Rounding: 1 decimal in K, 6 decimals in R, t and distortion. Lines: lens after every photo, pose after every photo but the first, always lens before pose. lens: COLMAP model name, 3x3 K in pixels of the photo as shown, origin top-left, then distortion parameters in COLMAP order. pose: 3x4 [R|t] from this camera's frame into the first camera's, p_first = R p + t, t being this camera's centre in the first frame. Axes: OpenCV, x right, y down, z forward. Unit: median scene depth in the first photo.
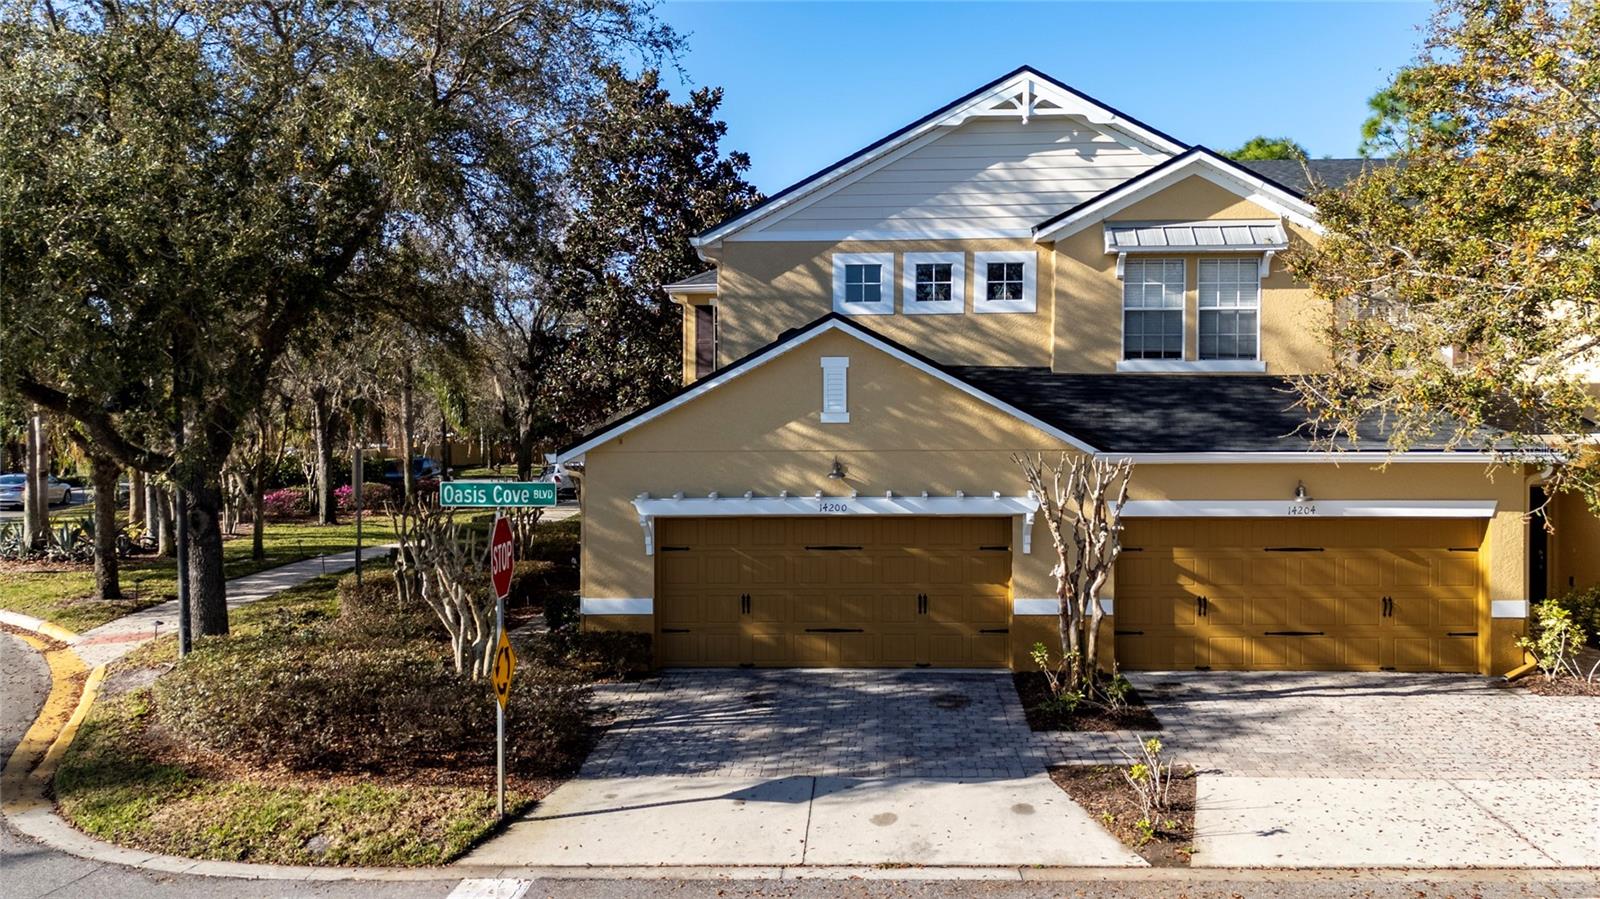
lens RADIAL K [[1122.5, 0, 800.0], [0, 1122.5, 449.5], [0, 0, 1]] dist [0.061596, -0.075575]
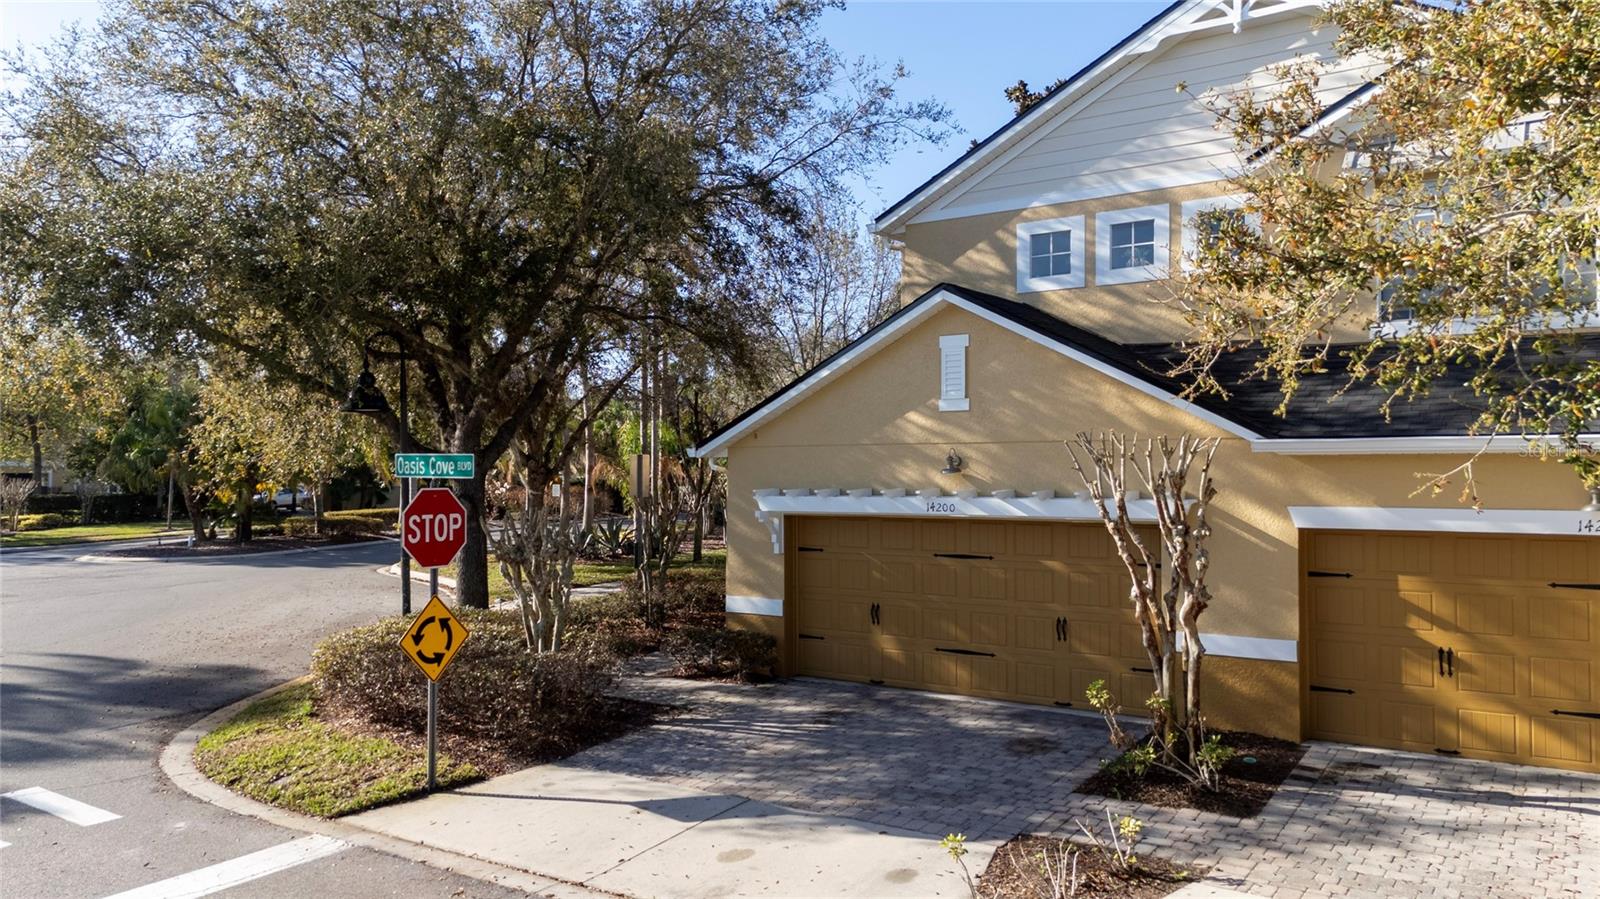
lens RADIAL K [[1104.7, 0, 800.0], [0, 1104.7, 449.5], [0, 0, 1]] dist [0.017936, -0.004271]
pose [[0.850475, -0.007296, -0.525965, 0.371331], [-0.012737, 0.999325, -0.034458, 0.036158], [0.525862, 0.036005, 0.849808, 0.204622]]
